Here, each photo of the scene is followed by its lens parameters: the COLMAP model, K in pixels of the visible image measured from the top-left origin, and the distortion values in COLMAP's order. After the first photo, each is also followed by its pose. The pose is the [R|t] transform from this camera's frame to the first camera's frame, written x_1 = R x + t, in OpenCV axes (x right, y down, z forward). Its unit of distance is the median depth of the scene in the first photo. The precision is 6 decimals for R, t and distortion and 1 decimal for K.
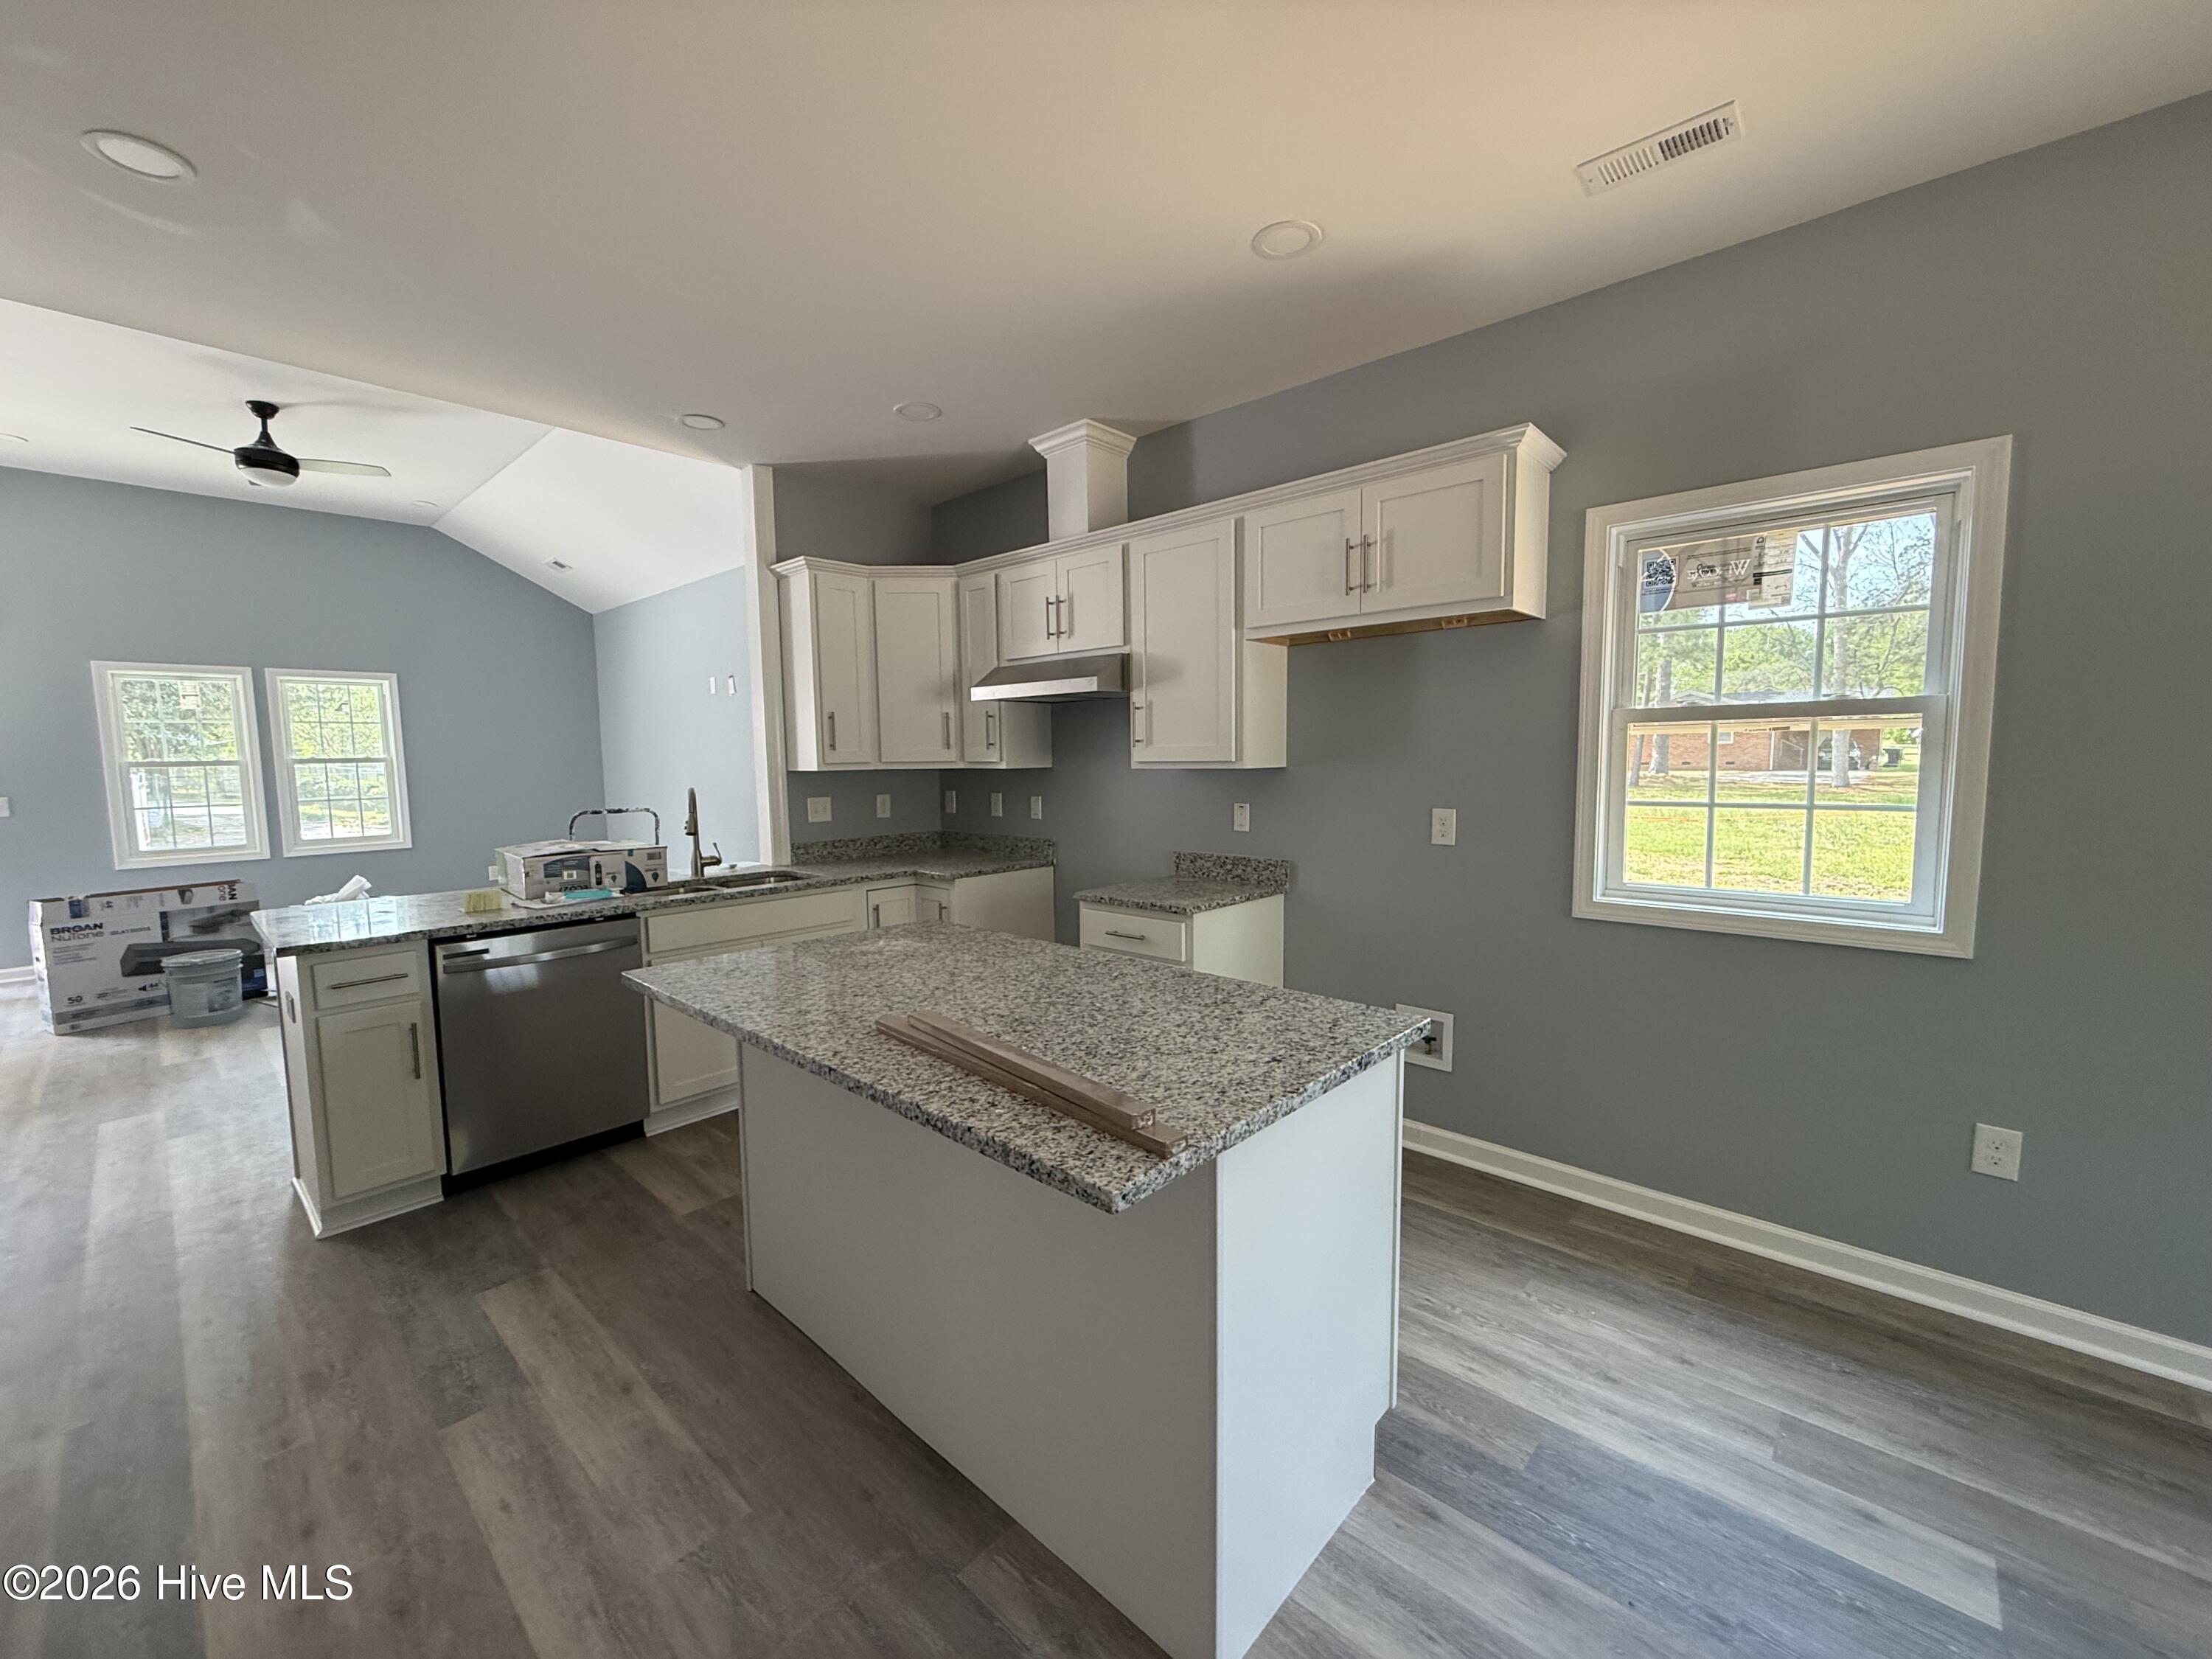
lens RADIAL K [[888.6, 0, 1119.3], [0, 888.6, 838.5], [0, 0, 1]] dist [0.001137, 0.000337]
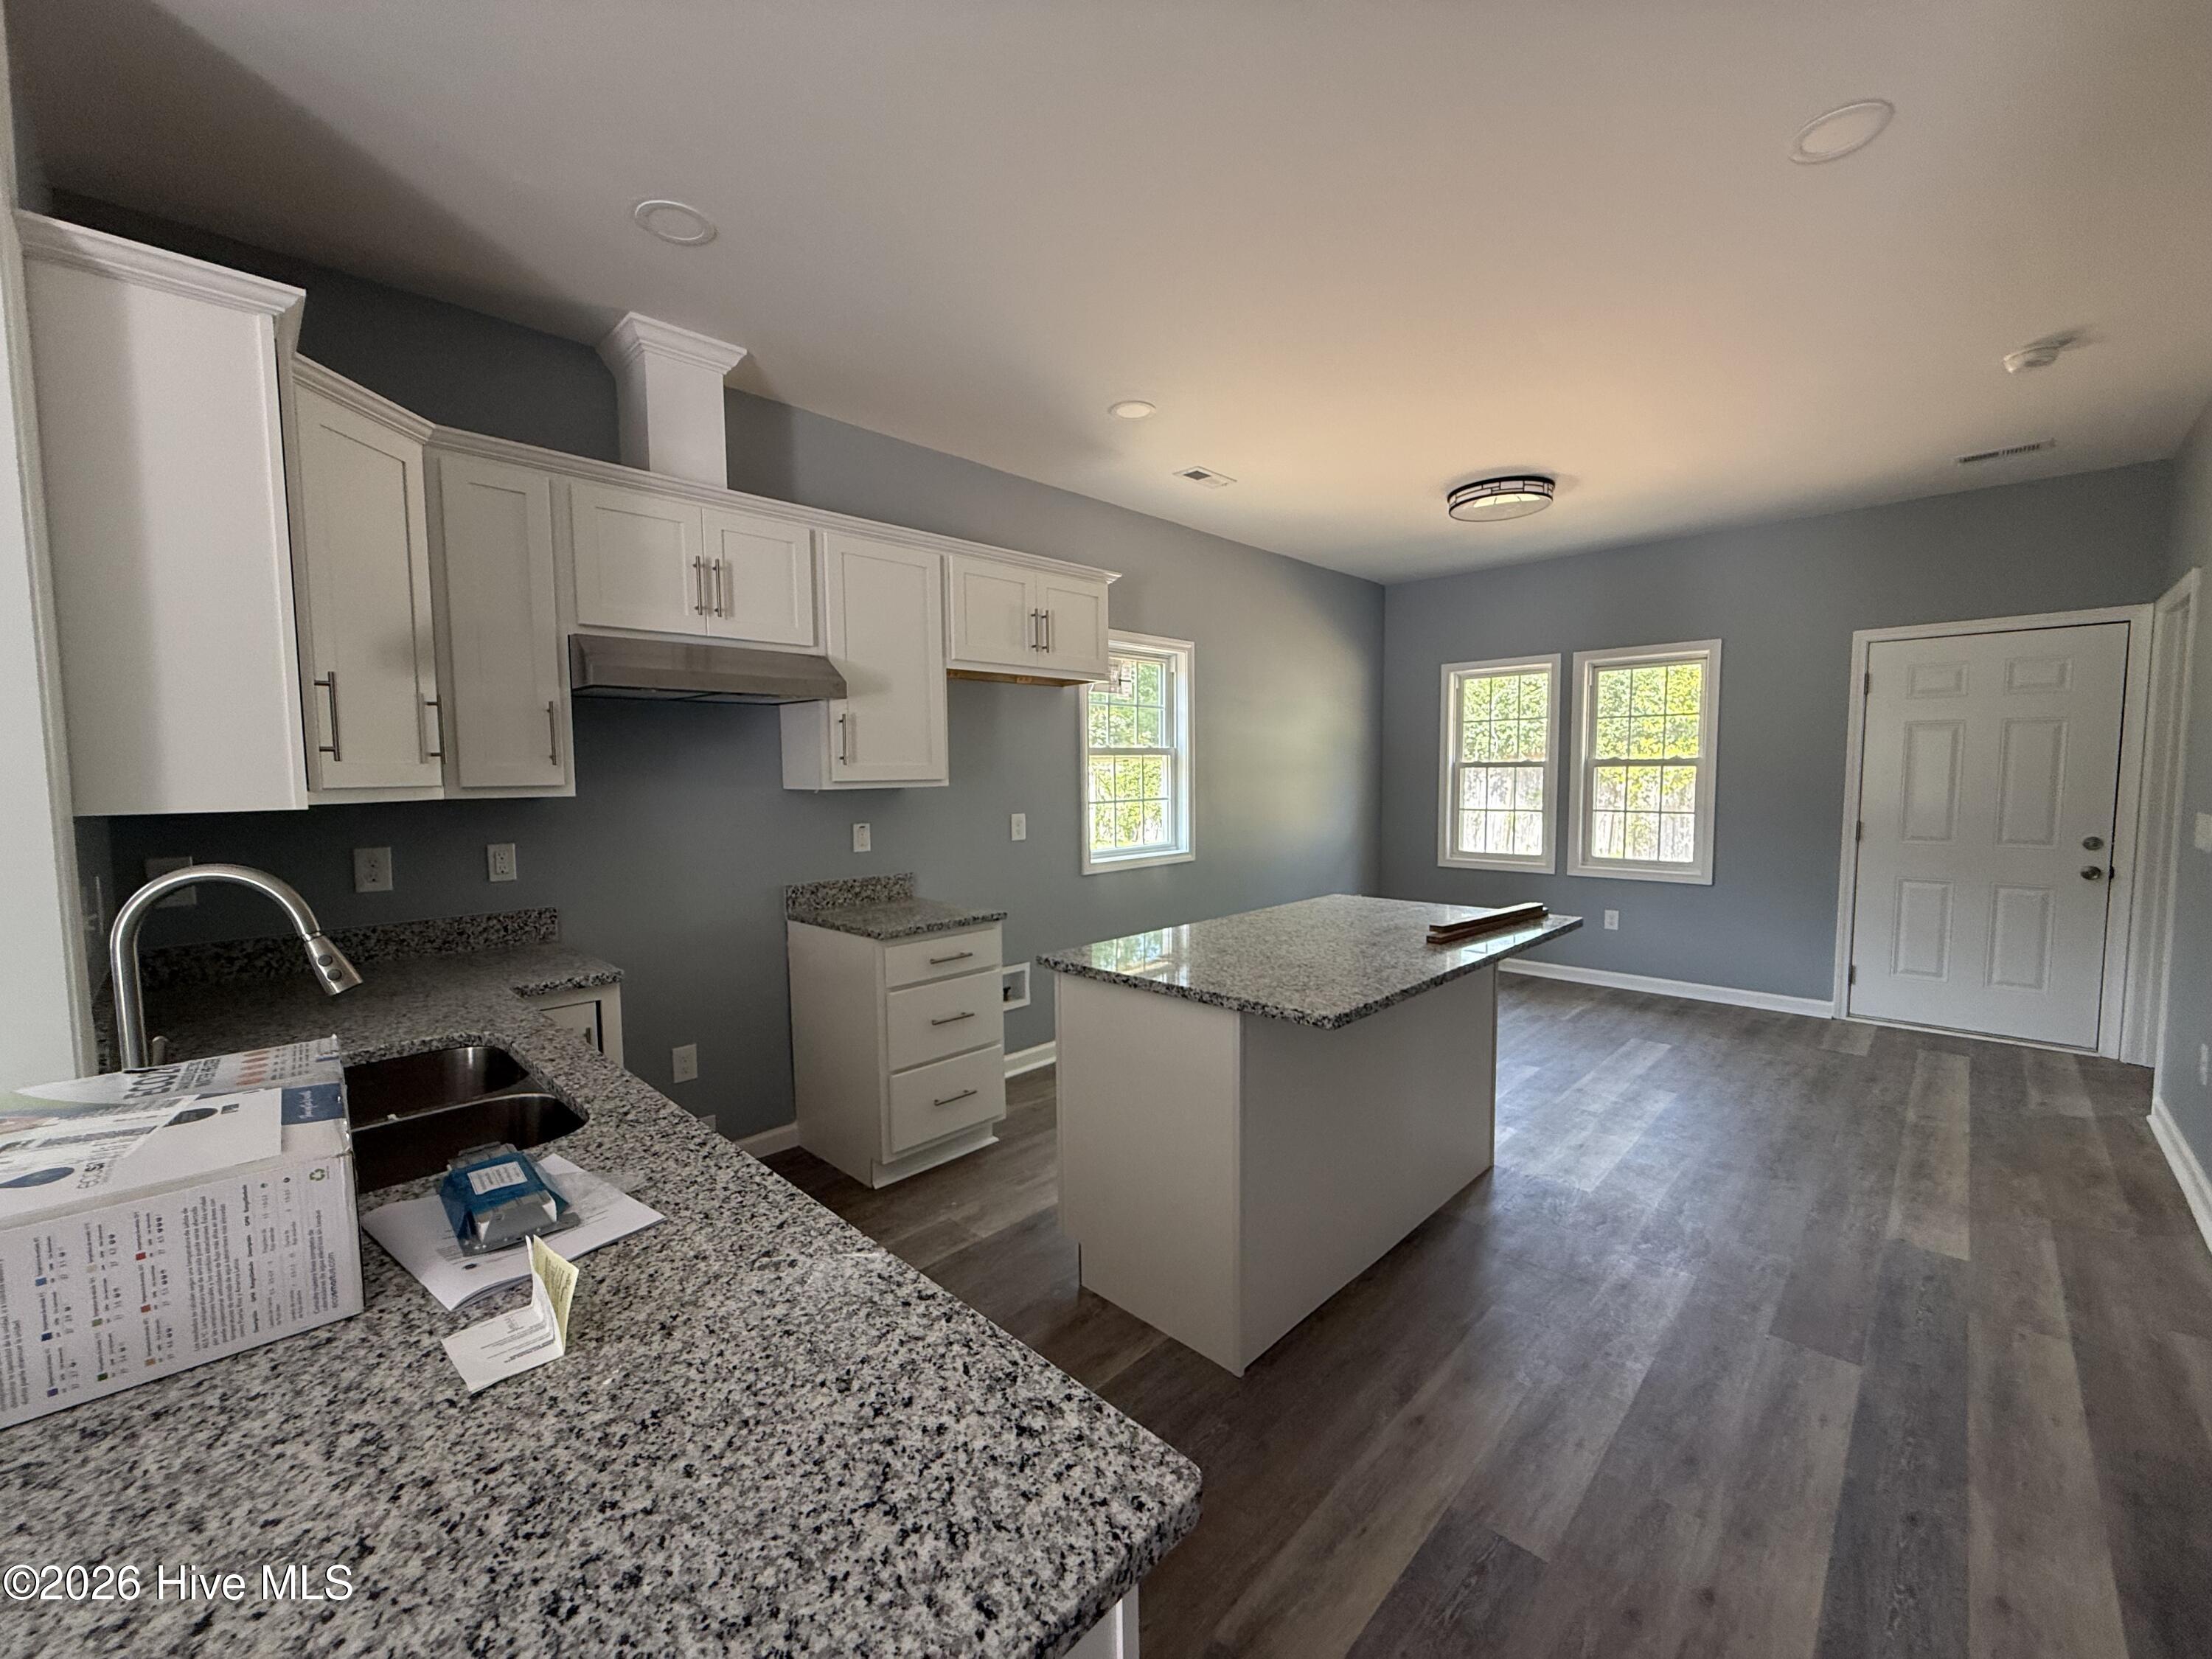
lens RADIAL K [[888.6, 0, 1100.9], [0, 888.6, 834.0], [0, 0, 1]] dist [0.001137, 0.000337]
pose [[0.022466, -0.059444, 0.997979, -0.865459], [0.103343, 0.993021, 0.056822, -0.058419], [-0.994392, 0.101857, 0.028453, 0.728964]]
